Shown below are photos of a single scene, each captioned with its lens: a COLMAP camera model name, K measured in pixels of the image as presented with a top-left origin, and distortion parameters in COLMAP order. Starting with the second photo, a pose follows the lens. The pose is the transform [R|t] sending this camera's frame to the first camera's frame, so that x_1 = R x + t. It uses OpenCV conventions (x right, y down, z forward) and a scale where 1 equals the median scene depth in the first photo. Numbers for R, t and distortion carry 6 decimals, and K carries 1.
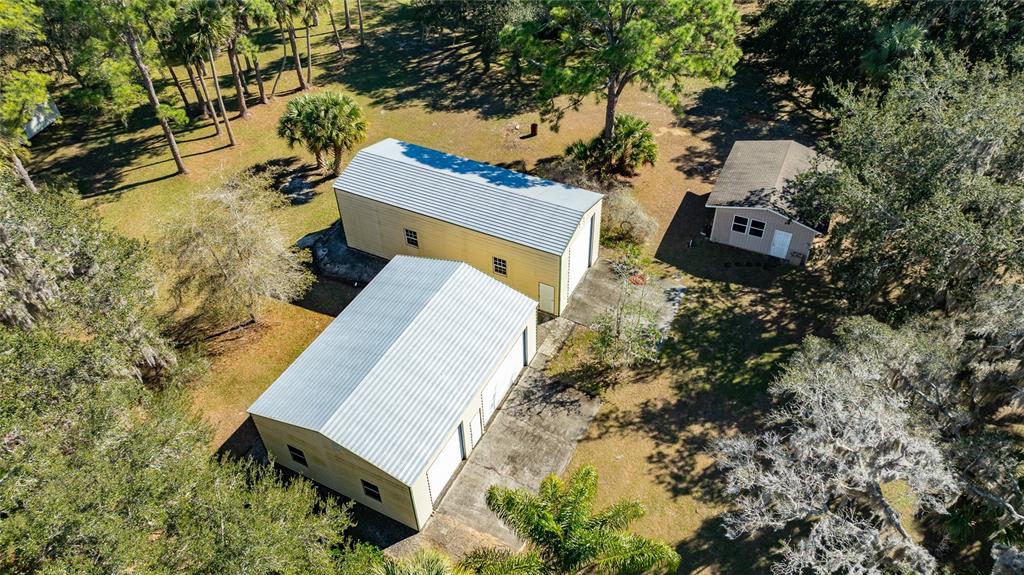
lens RADIAL K [[729.9, 0, 514.3], [0, 729.9, 290.4], [0, 0, 1]] dist [-0.025264, 0.042879]
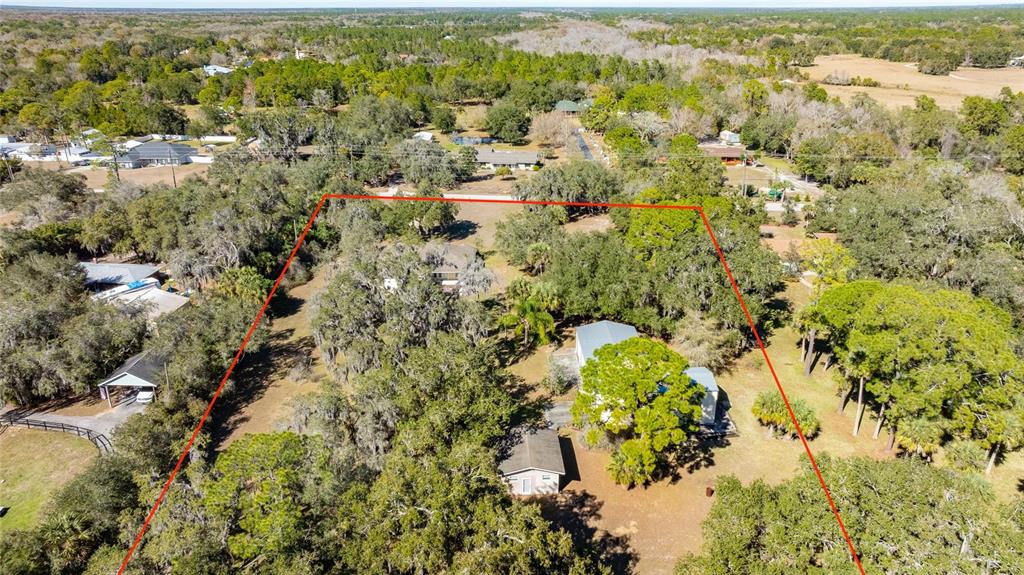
lens RADIAL K [[729.9, 0, 514.3], [0, 729.9, 290.4], [0, 0, 1]] dist [-0.025264, 0.042879]
pose [[-0.881938, 0.183560, -0.434156, 0.965266], [-0.309620, 0.468896, 0.827207, -1.576790], [0.355416, 0.863969, -0.356703, 1.177330]]
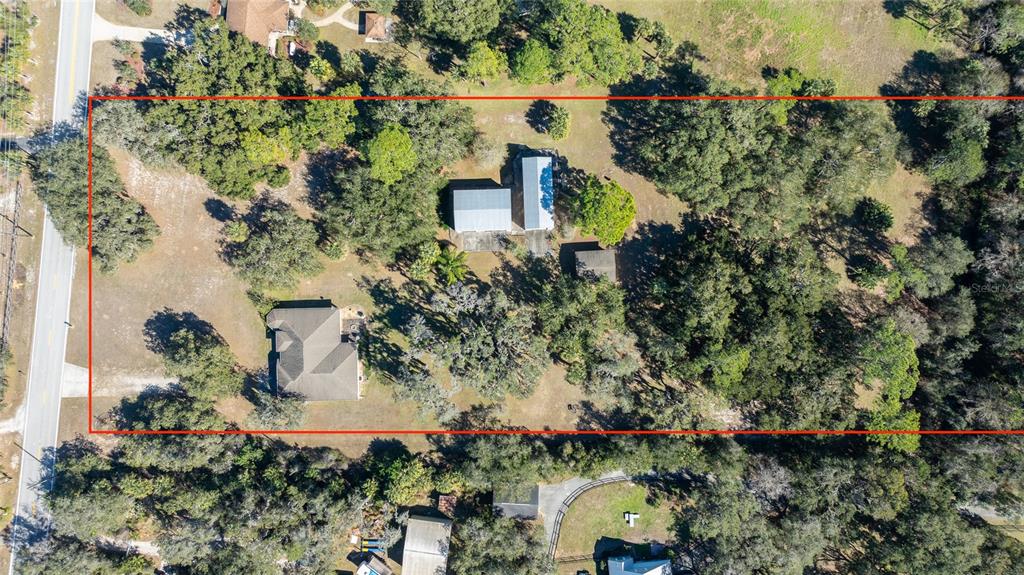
lens RADIAL K [[729.9, 0, 514.3], [0, 729.9, 290.4], [0, 0, 1]] dist [-0.025264, 0.042879]
pose [[0.479196, 0.877598, 0.013897, 0.208758], [-0.606673, 0.319737, 0.727816, -2.146199], [0.634286, -0.357197, 0.685632, -1.447913]]
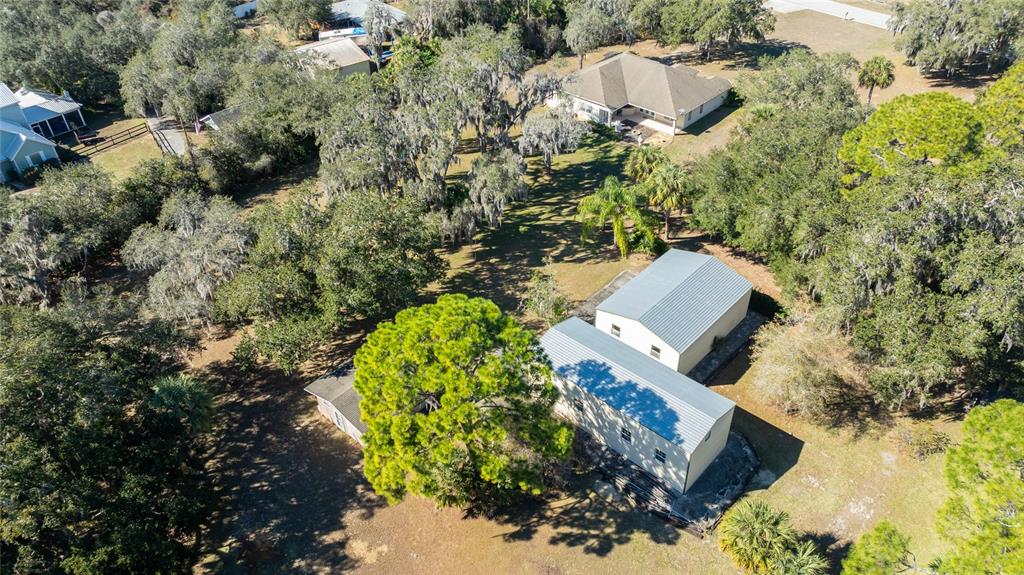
lens RADIAL K [[729.9, 0, 514.3], [0, 729.9, 290.4], [0, 0, 1]] dist [-0.025264, 0.042879]
pose [[-0.962204, -0.139773, 0.233723, -0.128867], [0.208432, 0.174374, 0.962367, -1.224846], [-0.175269, 0.974709, -0.138650, 0.904958]]
